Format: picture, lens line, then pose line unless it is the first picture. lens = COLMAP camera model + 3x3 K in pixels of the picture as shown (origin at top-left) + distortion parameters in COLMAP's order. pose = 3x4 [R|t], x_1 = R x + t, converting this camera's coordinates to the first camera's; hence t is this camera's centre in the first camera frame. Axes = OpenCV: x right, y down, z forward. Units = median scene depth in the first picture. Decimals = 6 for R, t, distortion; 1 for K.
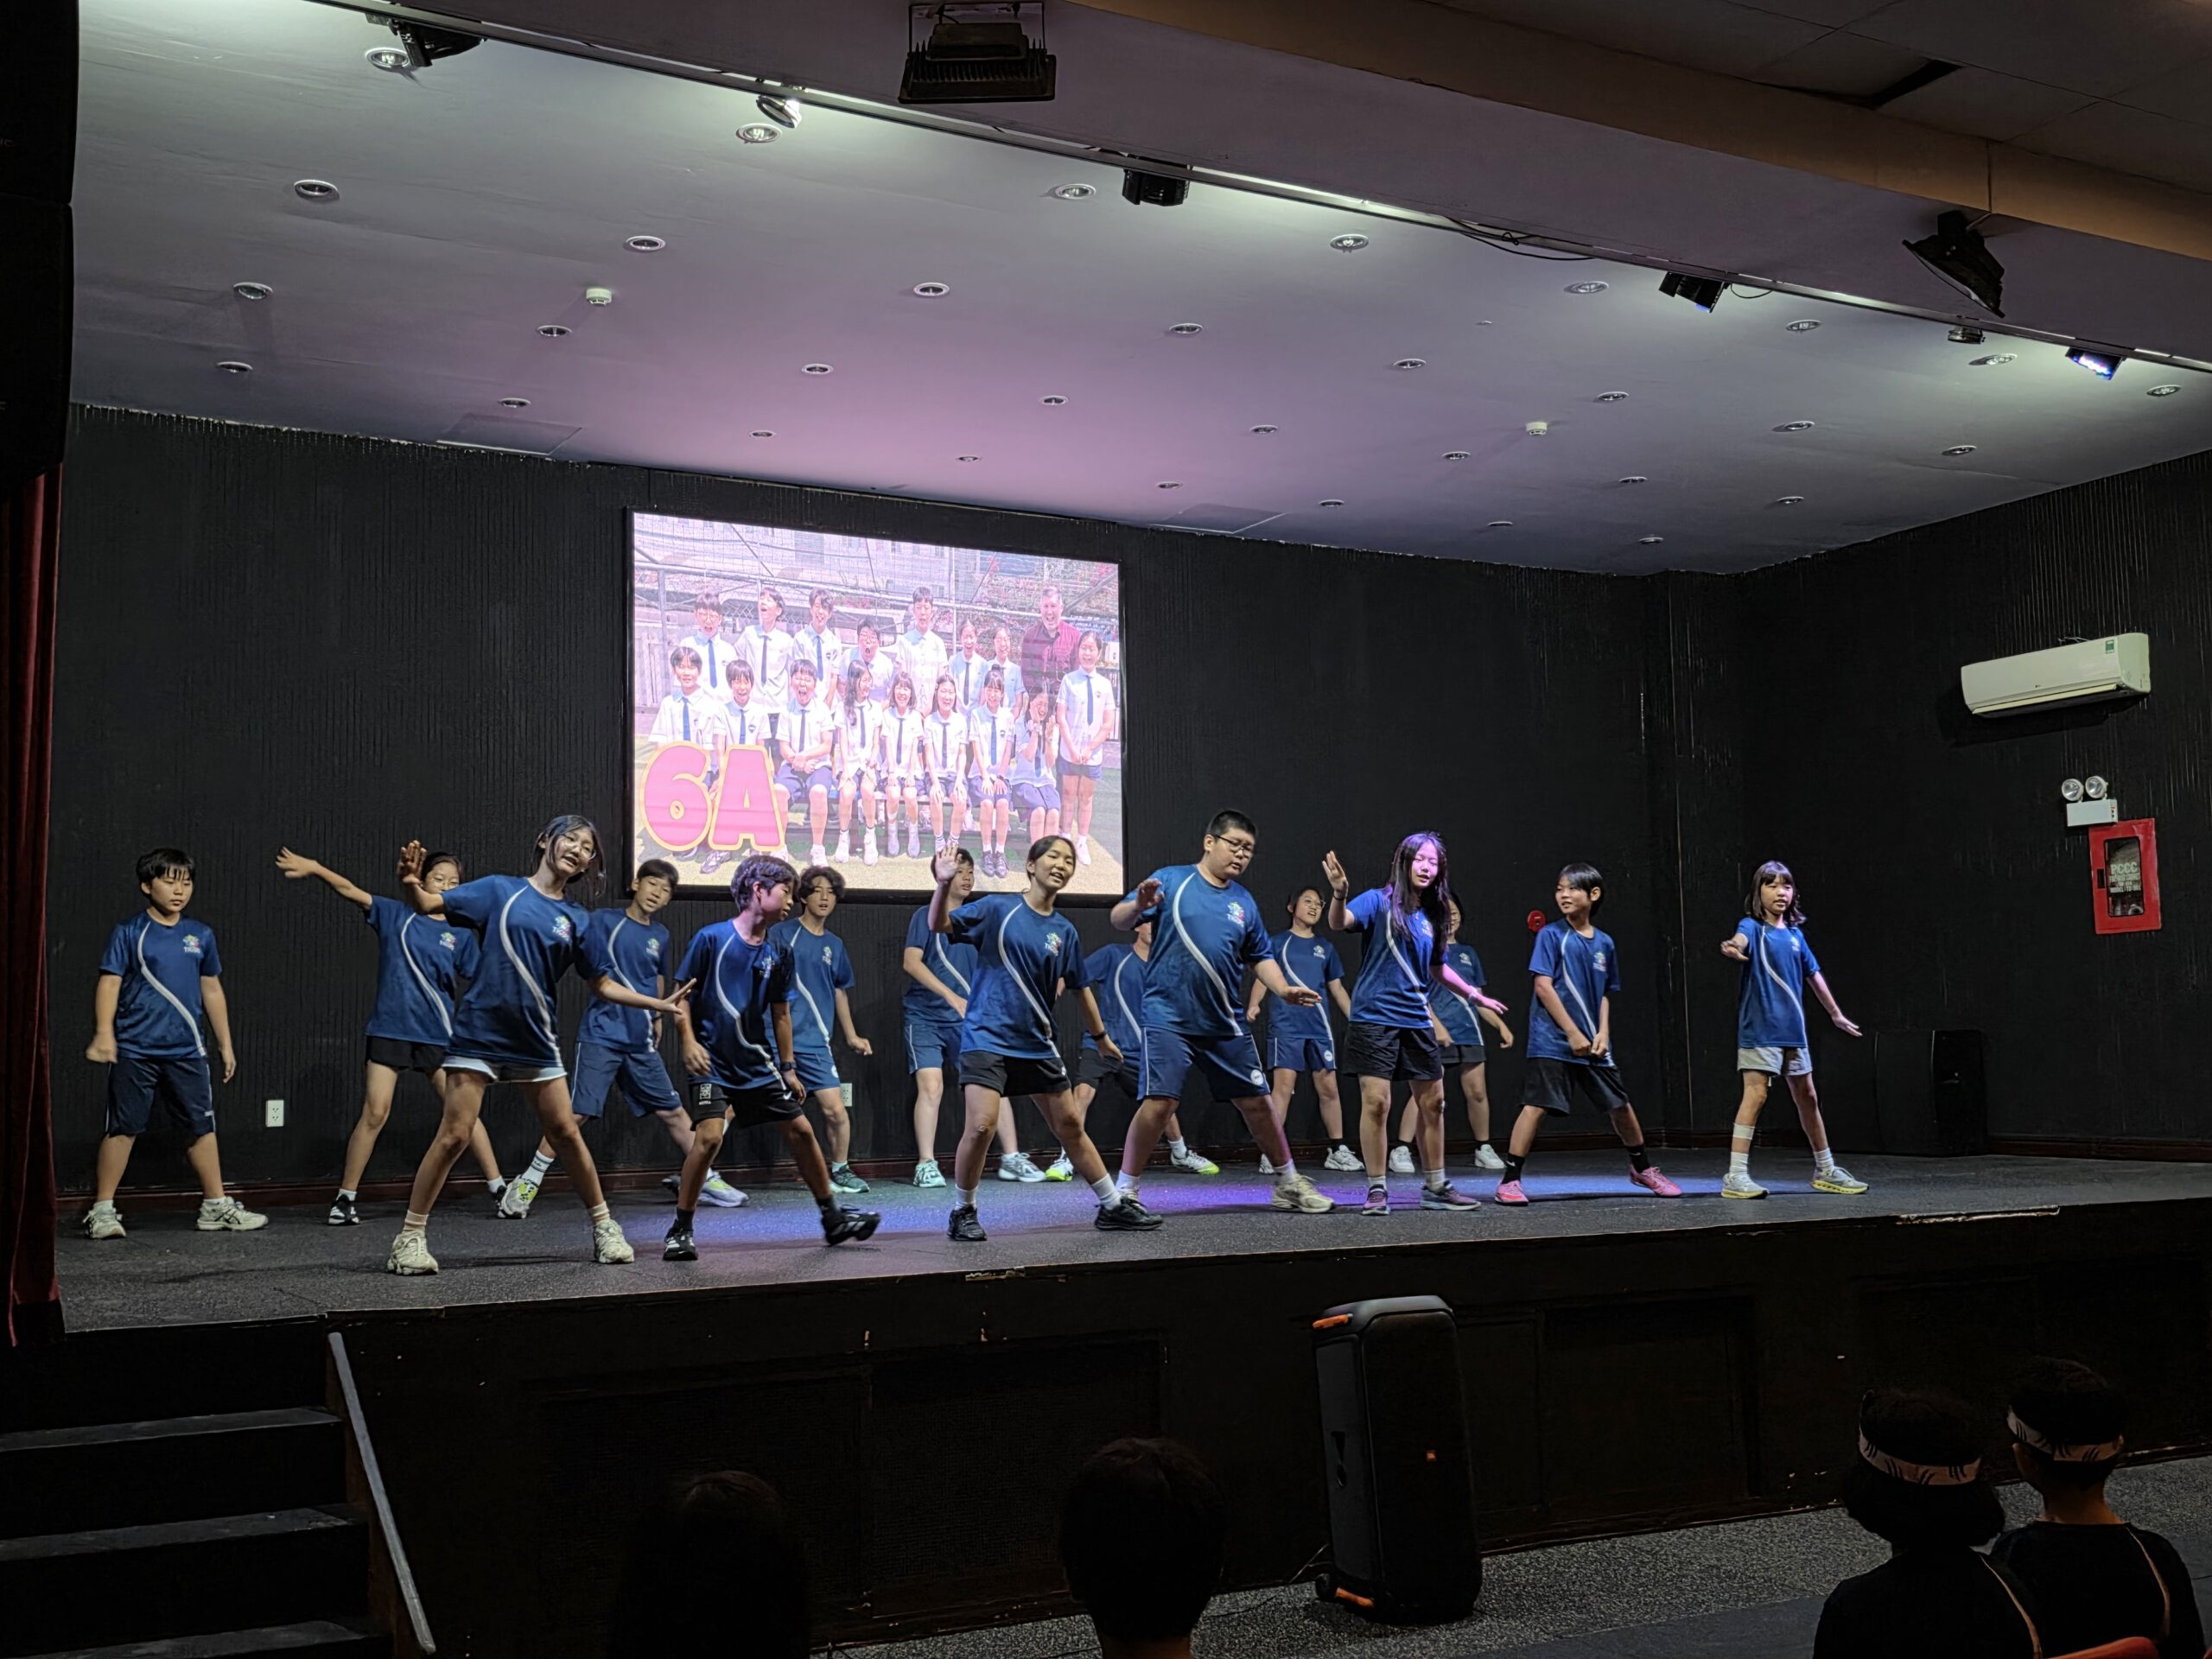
lens RADIAL K [[2520.0, 0, 1100.3], [0, 2520.0, 869.9], [0, 0, 1]] dist [0.121962, -0.249785]
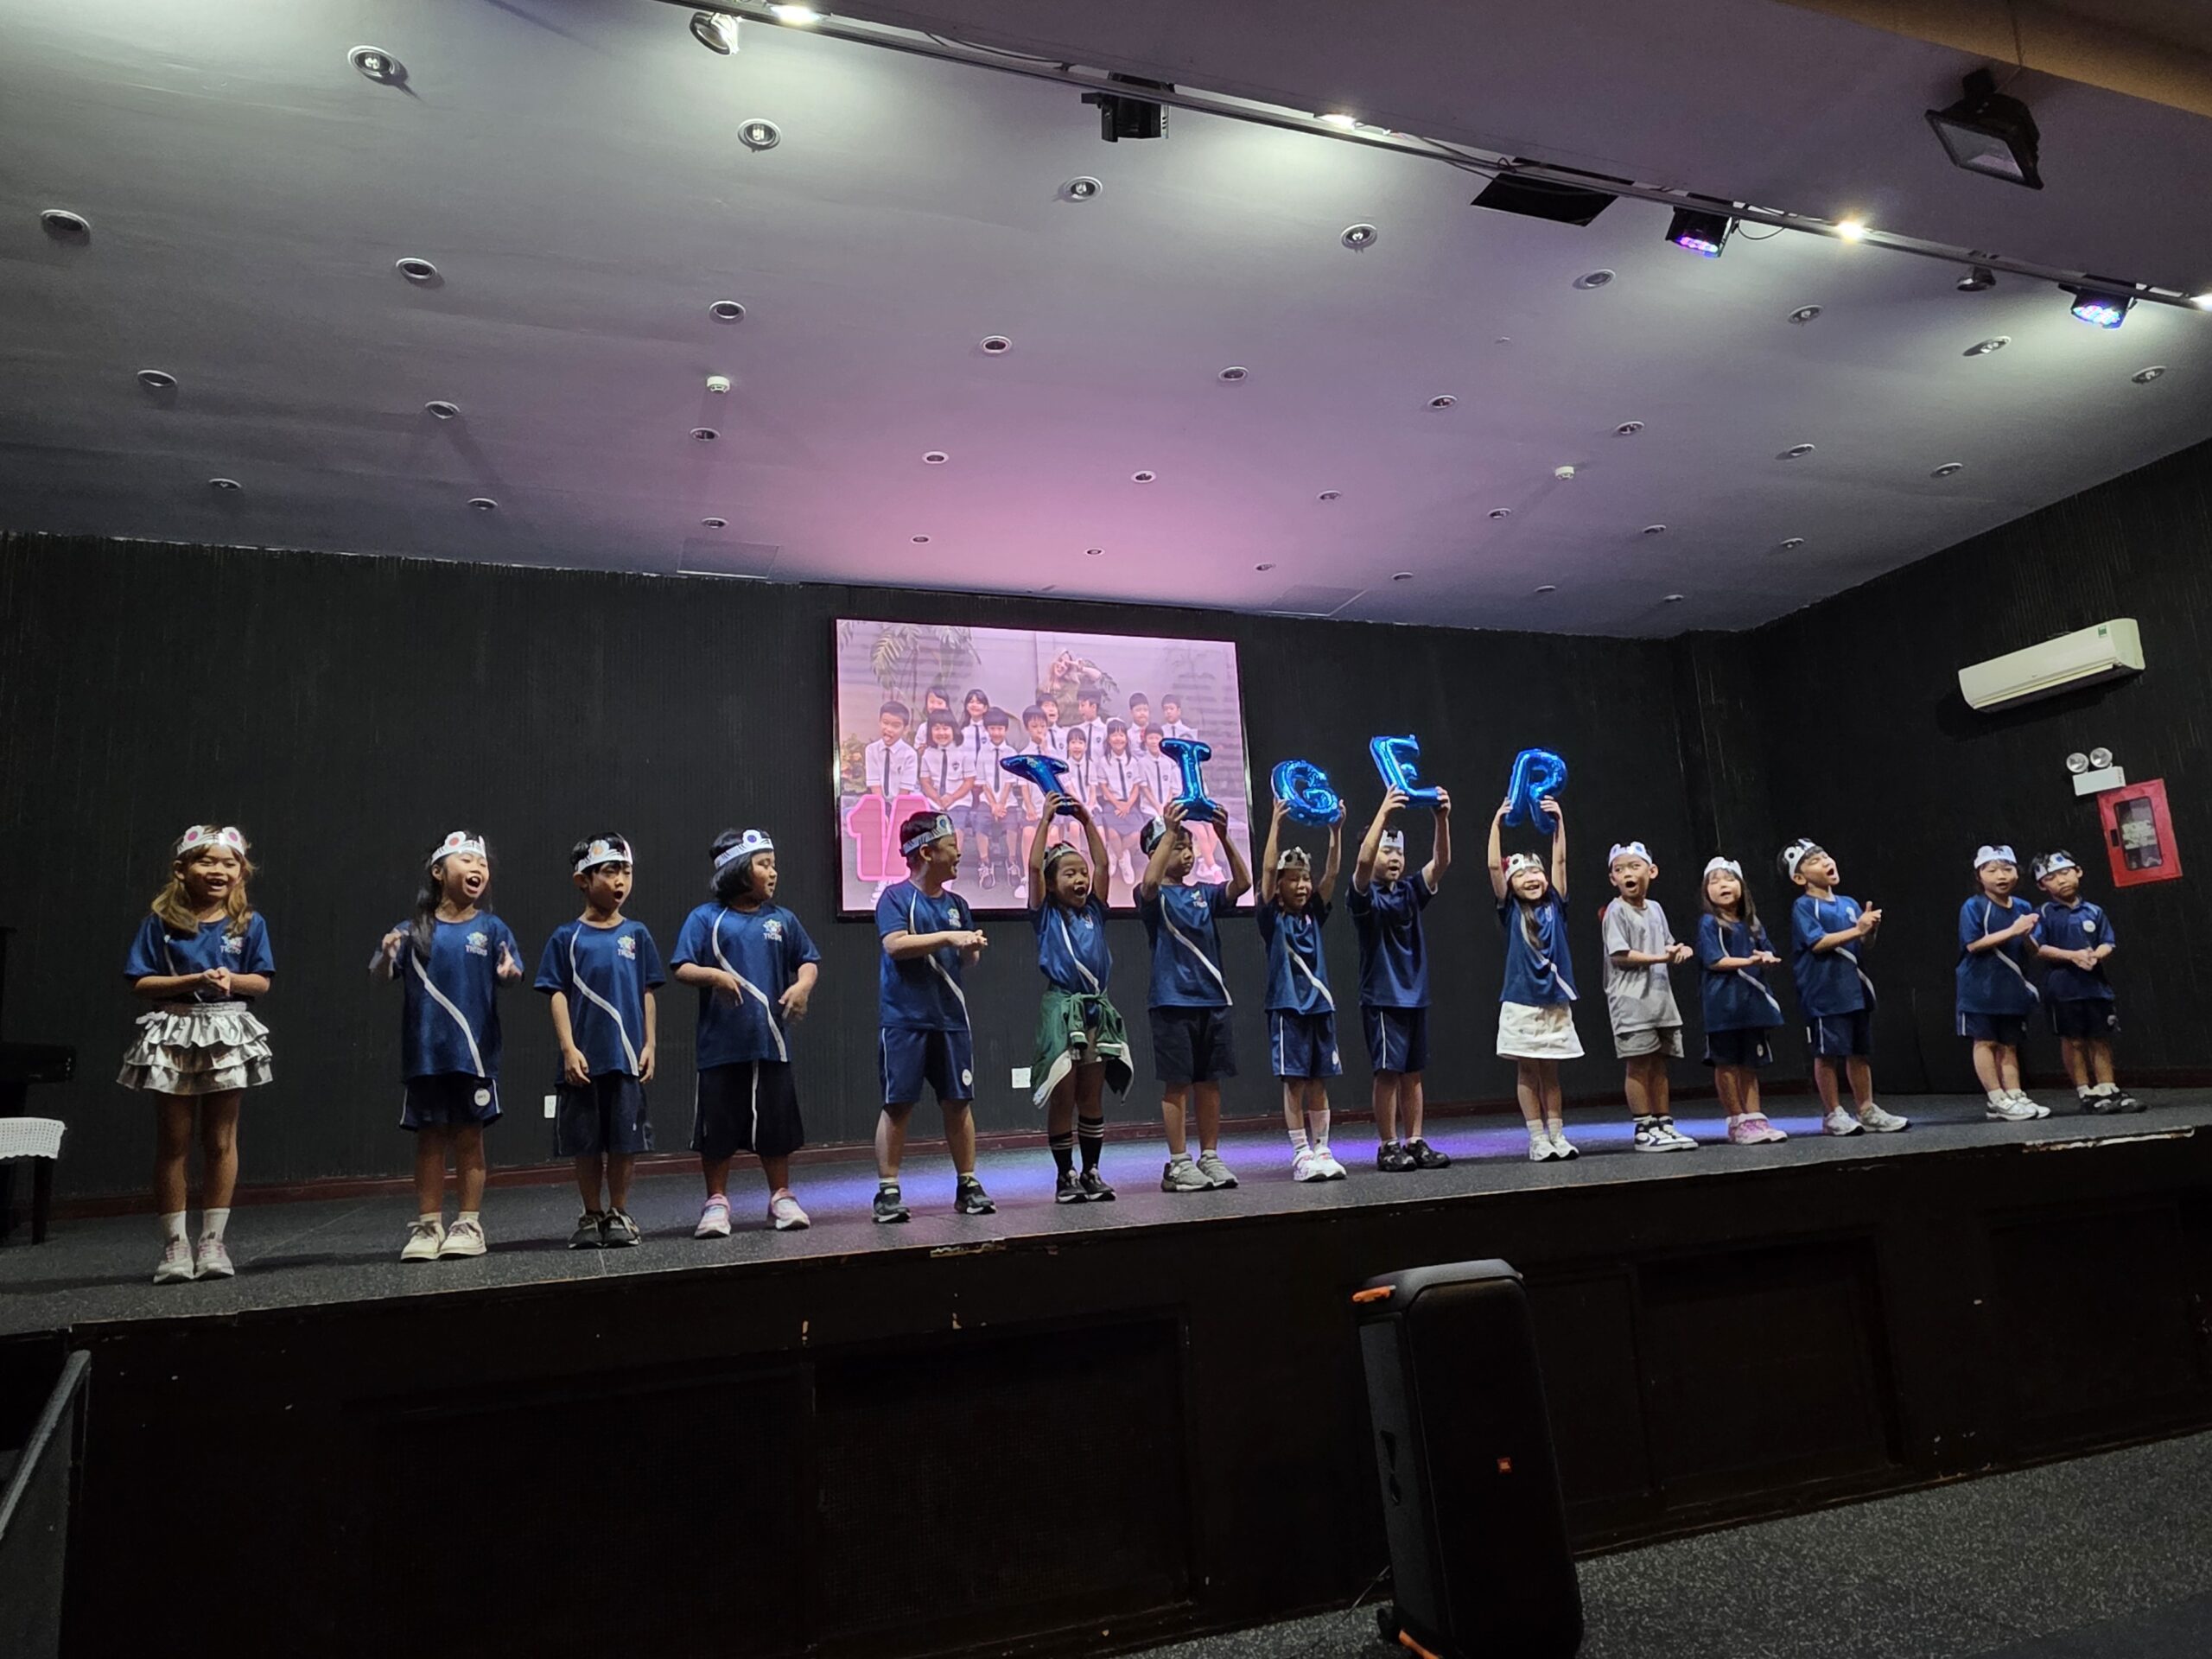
lens RADIAL K [[1476.4, 0, 1106.0], [0, 1476.4, 829.5], [0, 0, 1]] dist [0.006728, -0.002835]
pose [[0.986081, -0.067524, -0.151935, 0.062513], [0.053173, 0.993900, -0.096615, 0.048392], [0.157532, 0.087191, 0.983657, 0.348395]]
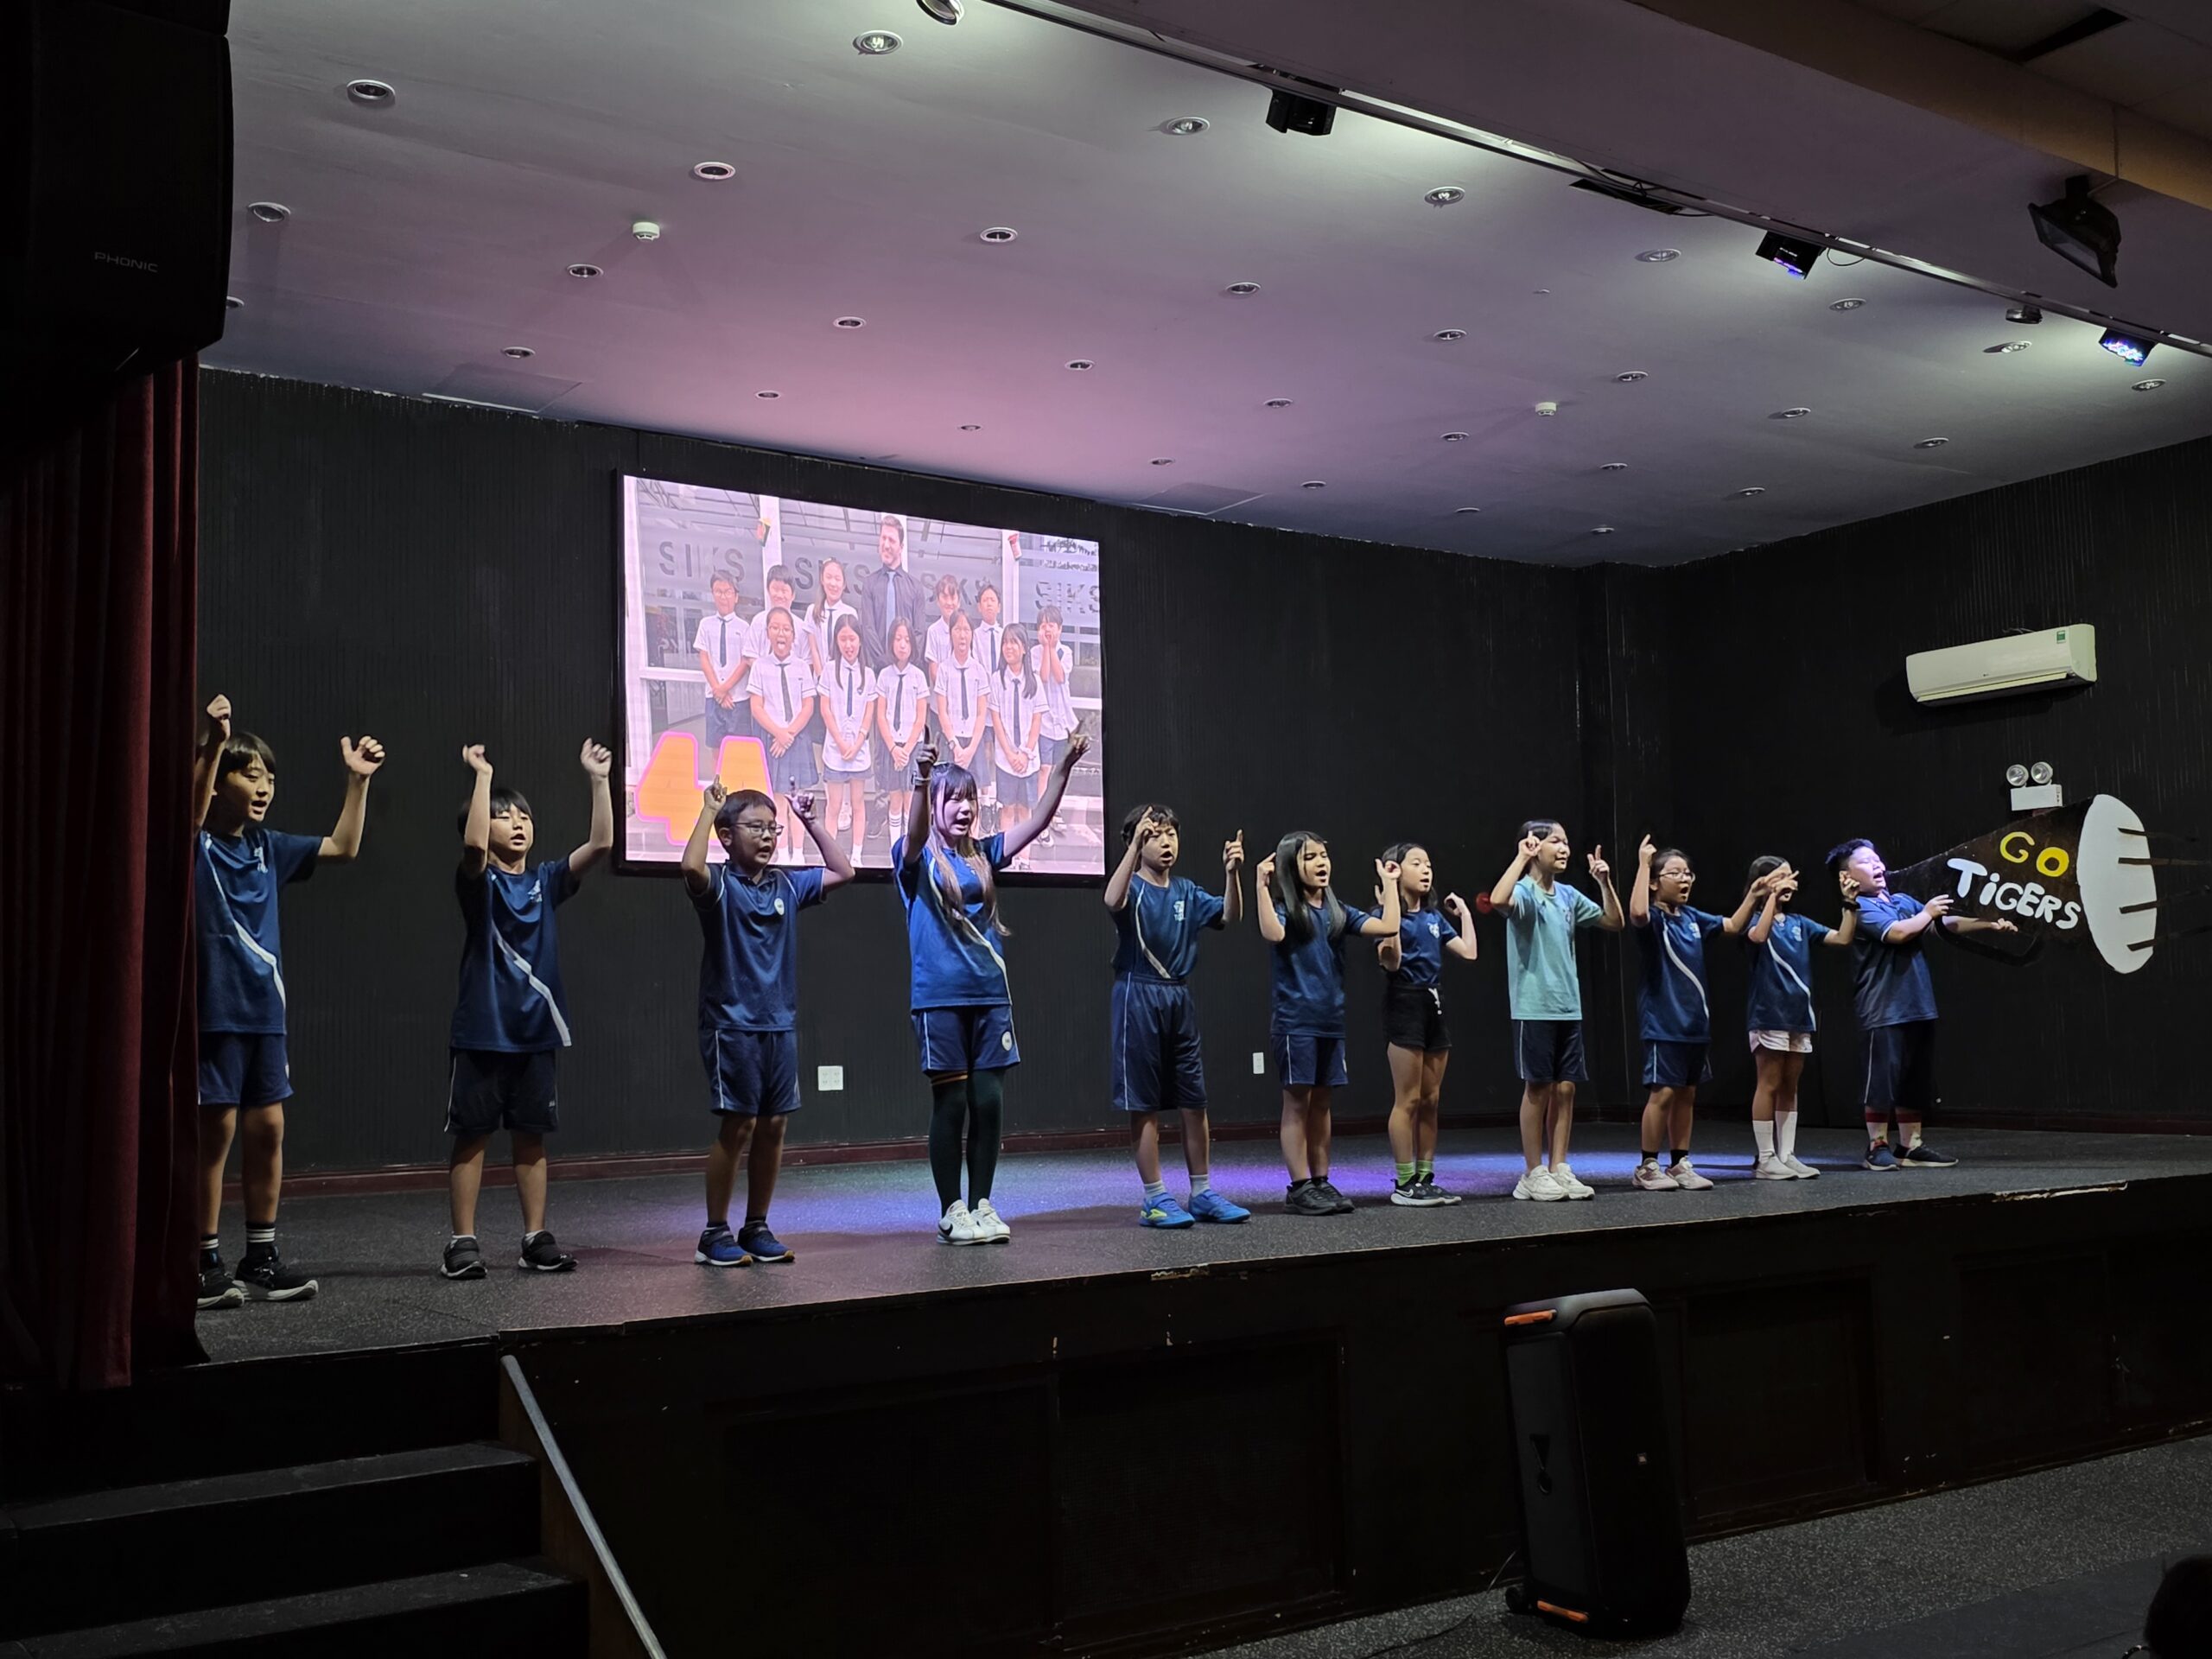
lens RADIAL K [[2332.0, 0, 1108.0], [0, 2332.0, 875.1], [0, 0, 1]] dist [0.095693, -0.151919]
pose [[0.994202, 0.002471, 0.107500, -0.110948], [-0.002946, 0.999987, 0.004257, 0.007603], [-0.107489, -0.004549, 0.994196, 0.106625]]
